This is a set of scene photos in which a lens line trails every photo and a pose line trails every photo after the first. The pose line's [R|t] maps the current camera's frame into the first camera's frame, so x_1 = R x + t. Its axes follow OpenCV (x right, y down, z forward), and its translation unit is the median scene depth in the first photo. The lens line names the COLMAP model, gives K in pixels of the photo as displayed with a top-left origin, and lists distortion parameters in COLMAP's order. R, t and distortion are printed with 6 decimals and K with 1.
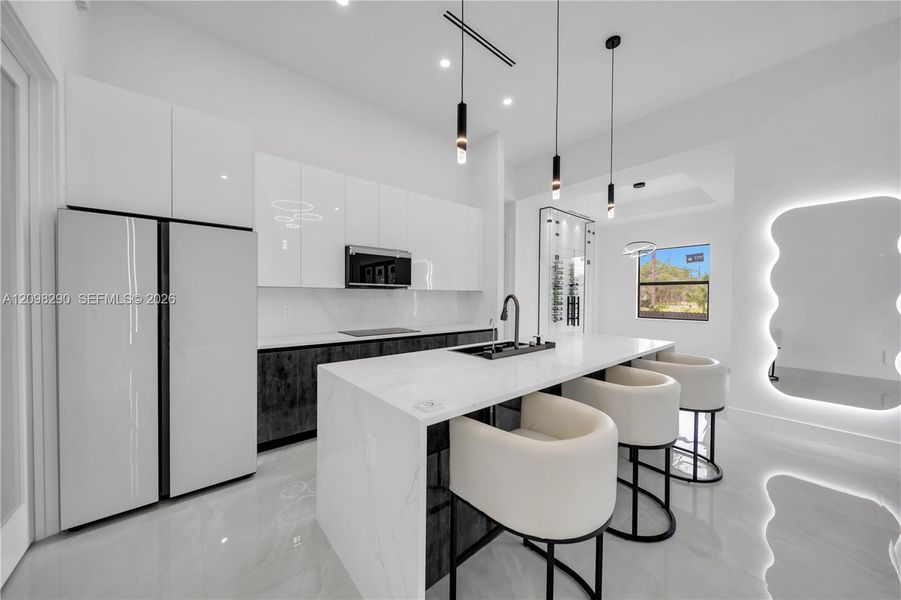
lens RADIAL K [[310.2, 0, 451.8], [0, 310.2, 298.9], [0, 0, 1]] dist [-0.000765, 0.000041]
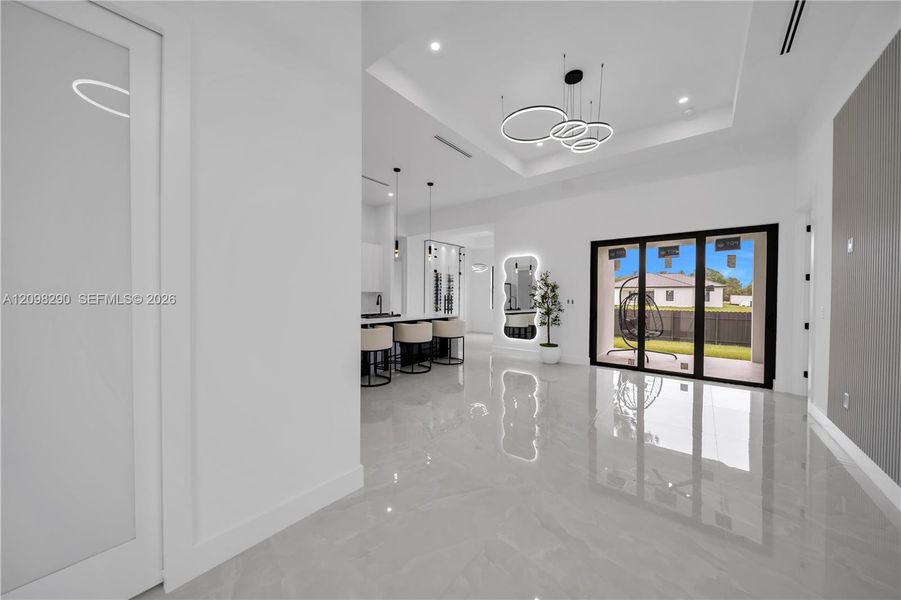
lens RADIAL K [[310.2, 0, 451.8], [0, 310.2, 298.9], [0, 0, 1]] dist [-0.000765, 0.000041]
pose [[0.979668, -0.005176, 0.200557, 0.128697], [0.004542, 0.999983, 0.003620, 0.005927], [-0.200572, -0.002635, 0.979675, -0.771009]]
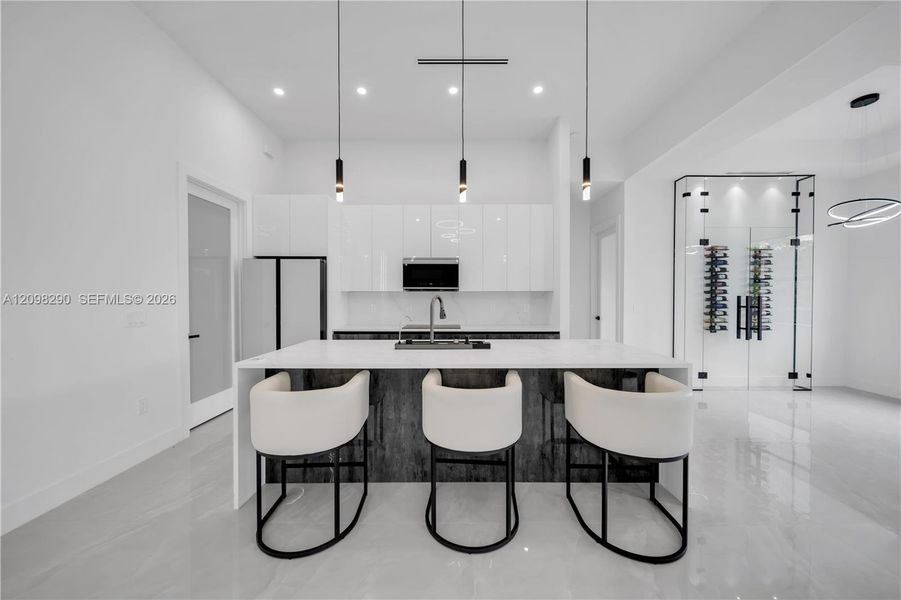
lens RADIAL K [[310.2, 0, 451.8], [0, 310.2, 298.9], [0, 0, 1]] dist [-0.000765, 0.000041]
pose [[0.758765, -0.000586, -0.651364, 0.474023], [-0.002270, 0.999991, -0.003544, 0.002167], [0.651360, 0.004168, 0.758757, 0.092864]]
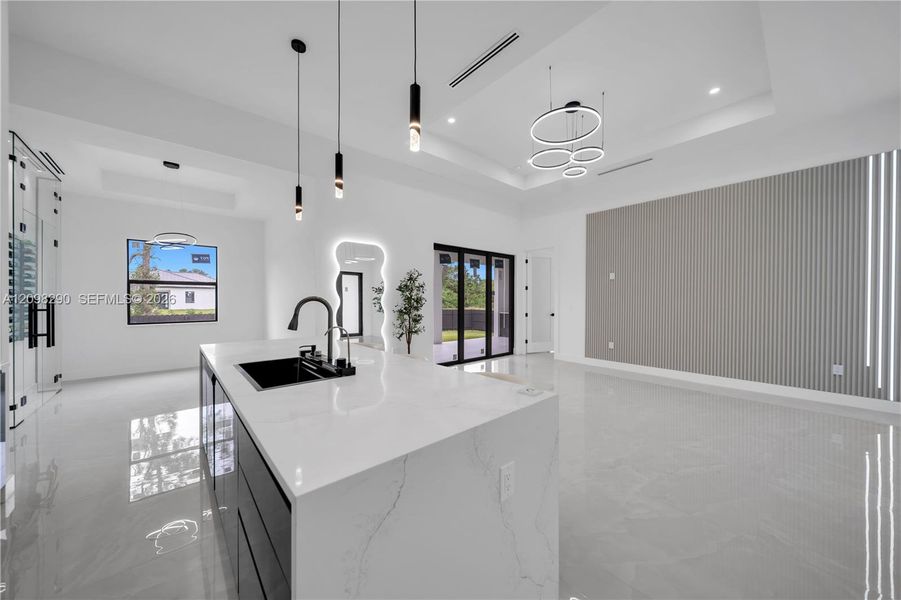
lens RADIAL K [[310.2, 0, 451.8], [0, 310.2, 298.9], [0, 0, 1]] dist [-0.000765, 0.000041]
pose [[-0.028349, -0.006634, 0.999576, -0.301946], [0.008180, 0.999943, 0.006869, -0.005563], [-0.999565, 0.008371, -0.028293, 0.319433]]
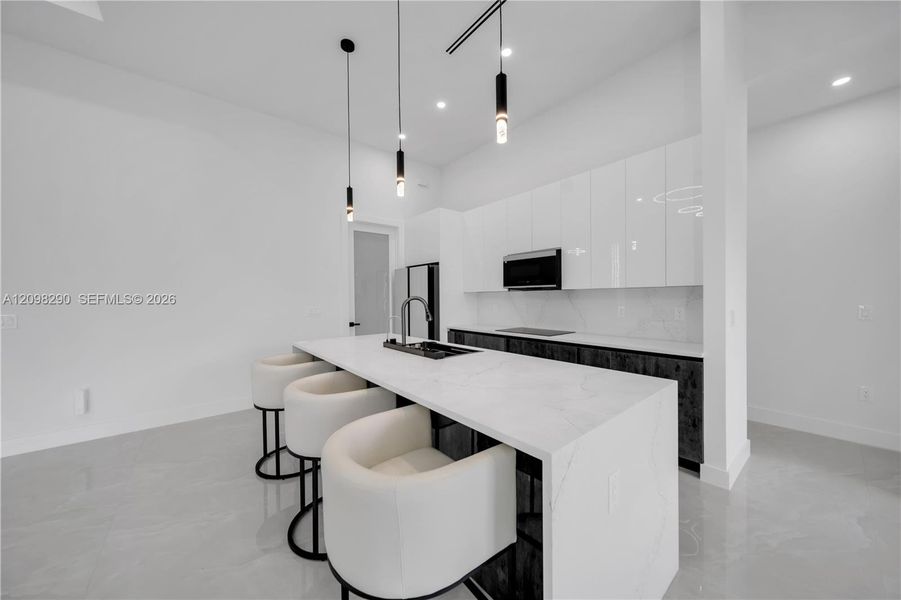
lens RADIAL K [[310.2, 0, 451.8], [0, 310.2, 298.9], [0, 0, 1]] dist [-0.000765, 0.000041]
pose [[-0.040984, 0.000872, -0.999159, 0.623772], [-0.003571, 0.999993, 0.001019, -0.002015], [0.999153, 0.003610, -0.040980, 0.584798]]
